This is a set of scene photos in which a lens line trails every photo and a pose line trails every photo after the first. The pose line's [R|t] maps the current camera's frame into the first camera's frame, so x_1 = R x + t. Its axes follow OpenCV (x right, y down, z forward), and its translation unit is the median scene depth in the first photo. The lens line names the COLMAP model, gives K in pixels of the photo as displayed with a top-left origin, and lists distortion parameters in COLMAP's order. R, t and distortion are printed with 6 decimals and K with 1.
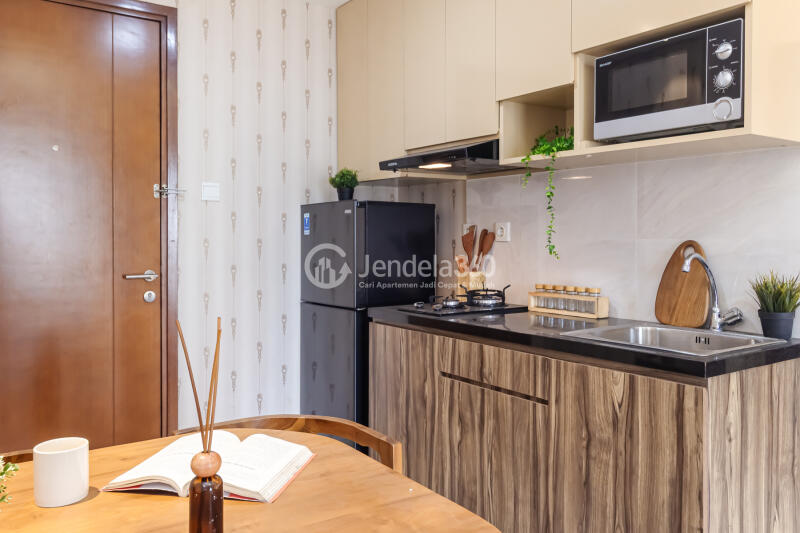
lens RADIAL K [[653.1, 0, 400.3], [0, 653.1, 247.5], [0, 0, 1]] dist [0.002715, 0.001630]
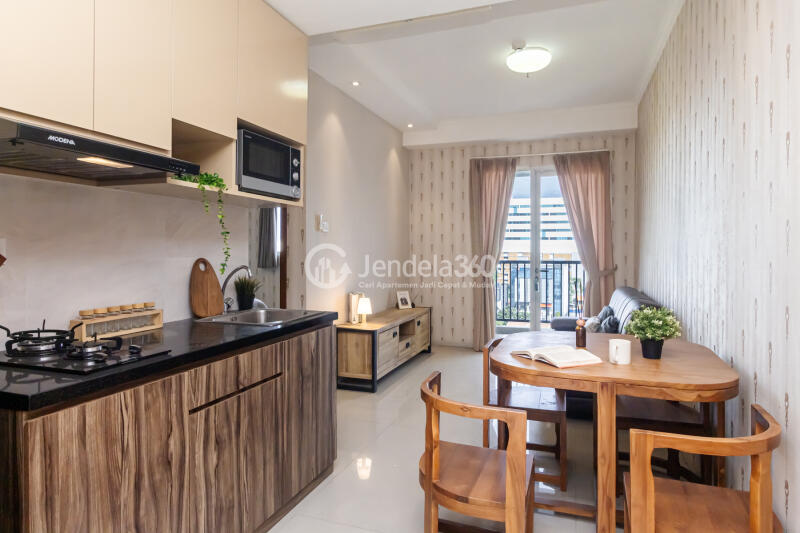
lens RADIAL K [[474.9, 0, 399.7], [0, 474.9, 249.6], [0, 0, 1]] dist [0.000608, -0.000159]
pose [[-0.581114, 0.000184, 0.813822, -0.664743], [0.010697, 0.999915, 0.007412, -0.031612], [-0.813752, 0.013013, -0.581067, 1.208768]]
